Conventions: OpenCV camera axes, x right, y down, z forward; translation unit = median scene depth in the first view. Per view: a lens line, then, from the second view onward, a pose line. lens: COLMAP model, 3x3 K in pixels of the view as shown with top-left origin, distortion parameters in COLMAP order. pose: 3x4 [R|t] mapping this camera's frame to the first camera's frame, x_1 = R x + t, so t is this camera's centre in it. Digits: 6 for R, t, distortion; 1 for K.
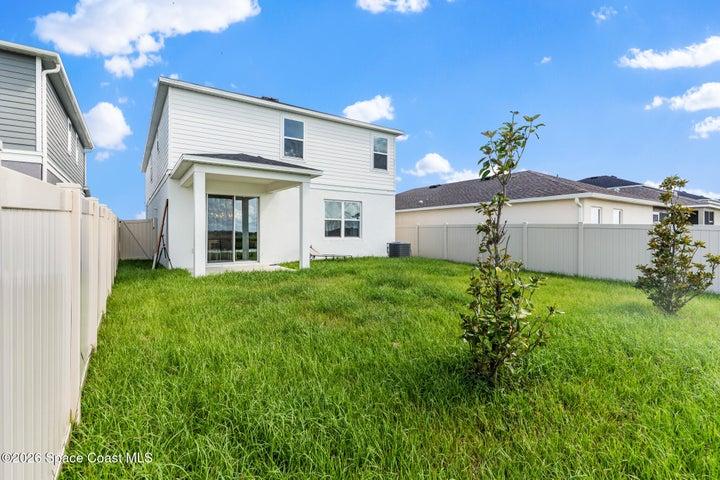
lens RADIAL K [[349.3, 0, 360.0], [0, 349.3, 240.0], [0, 0, 1]] dist [0.008452, -0.000136]
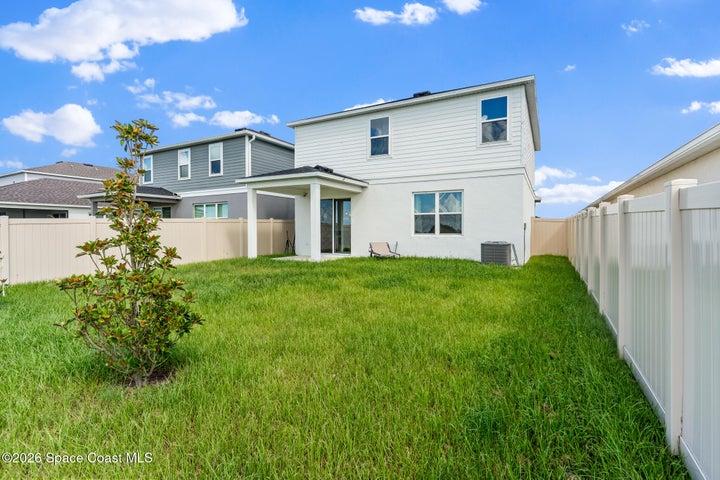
lens RADIAL K [[349.3, 0, 360.0], [0, 349.3, 240.0], [0, 0, 1]] dist [0.008452, -0.000136]
pose [[0.472815, 0.017474, -0.880988, 0.627132], [-0.005595, 0.999843, 0.016829, -0.007545], [0.881144, -0.003028, 0.472839, 0.435988]]
